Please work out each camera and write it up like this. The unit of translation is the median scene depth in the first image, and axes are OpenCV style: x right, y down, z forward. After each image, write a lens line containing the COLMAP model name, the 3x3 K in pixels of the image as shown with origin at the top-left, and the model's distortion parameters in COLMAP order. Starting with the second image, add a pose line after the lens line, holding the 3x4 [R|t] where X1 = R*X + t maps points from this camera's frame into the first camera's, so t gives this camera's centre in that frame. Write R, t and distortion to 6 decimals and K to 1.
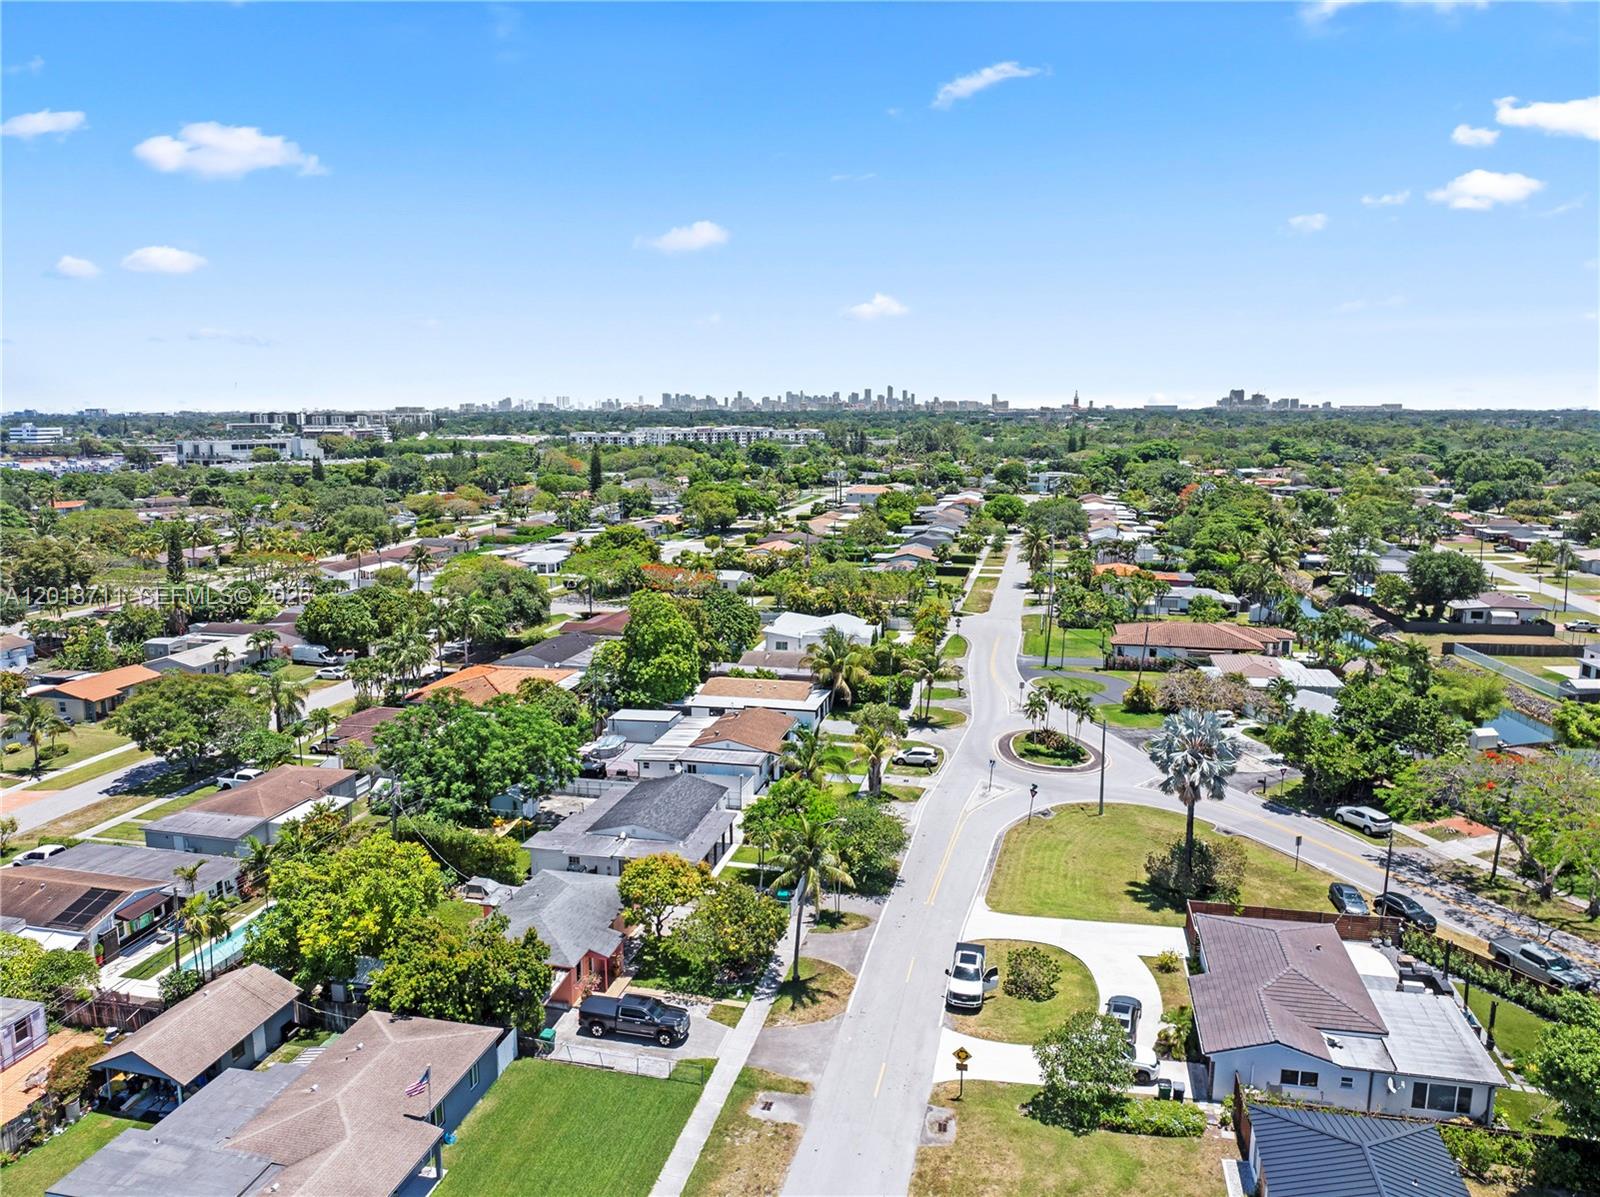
lens RADIAL K [[1117.6, 0, 801.2], [0, 1117.6, 598.6], [0, 0, 1]] dist [-0.038290, 0.004616]
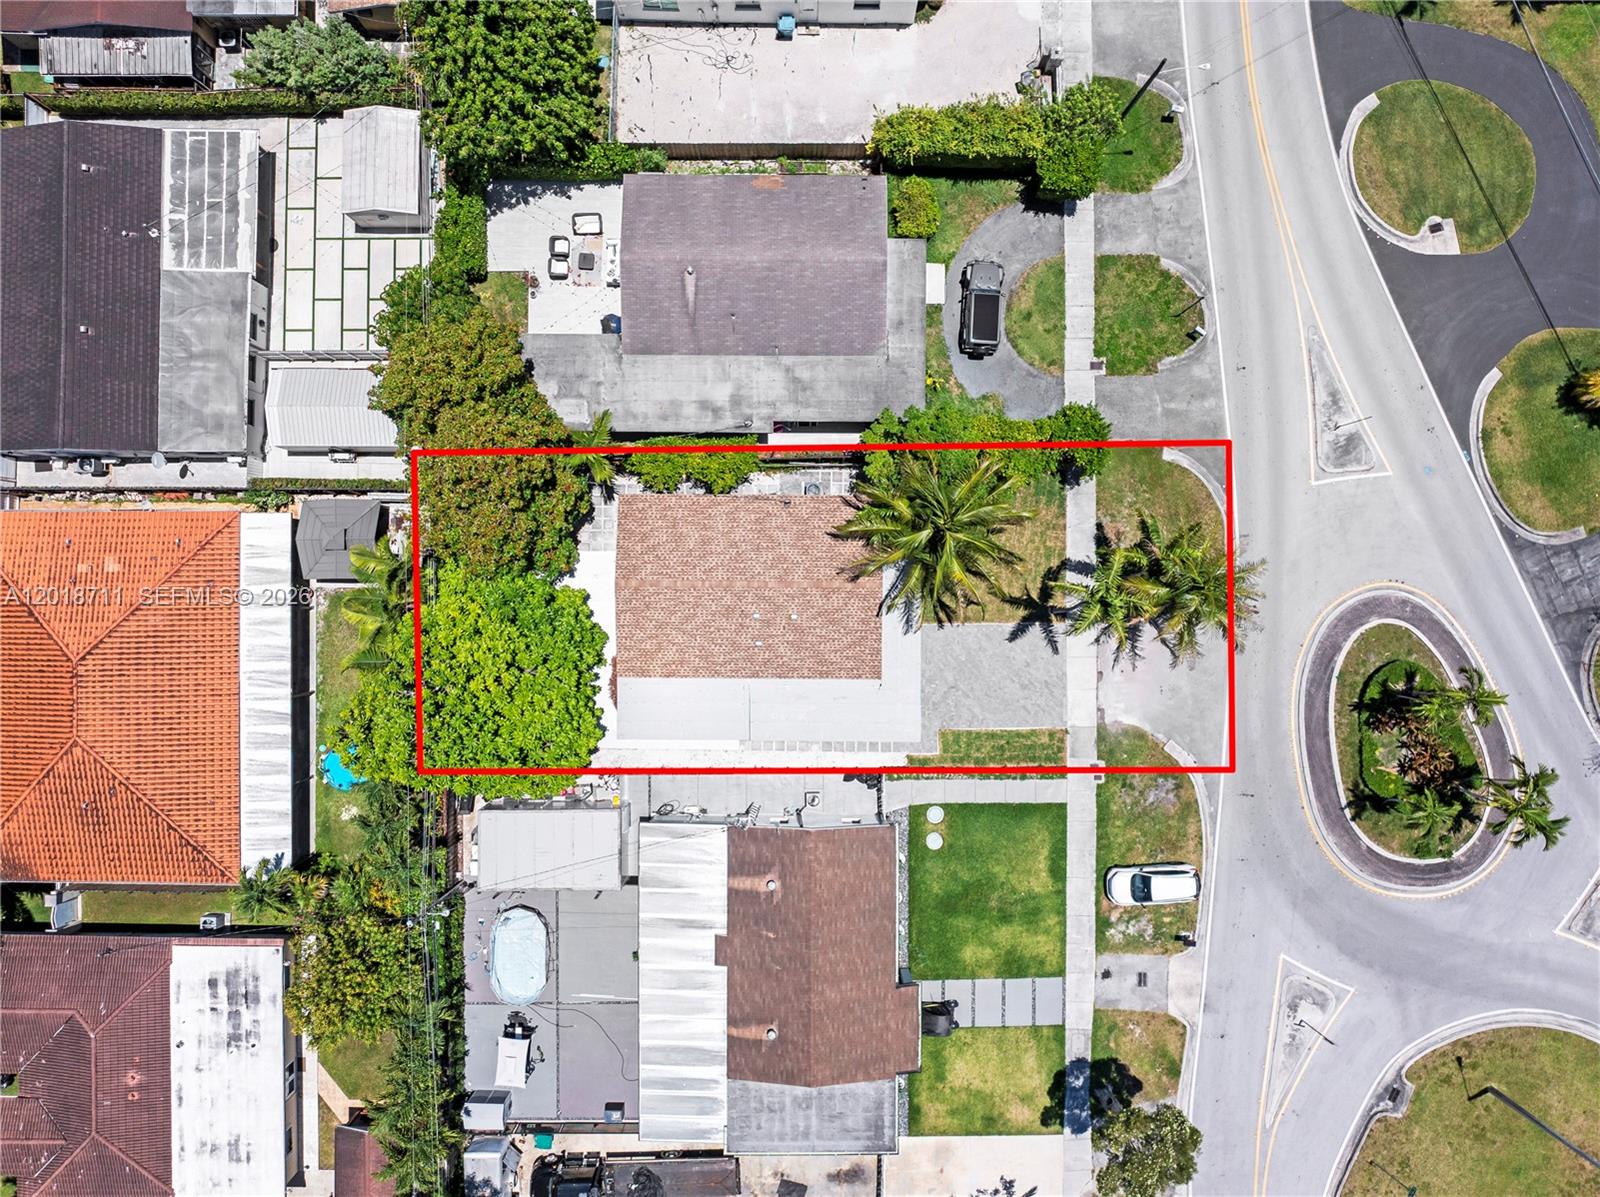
lens RADIAL K [[1117.6, 0, 803.7], [0, 1117.6, 598.9], [0, 0, 1]] dist [-0.038290, 0.004616]
pose [[0.974480, -0.224206, 0.010933, -0.034655], [0.027915, 0.169366, 0.985158, -0.504532], [-0.222730, -0.959712, 0.171303, 1.463970]]
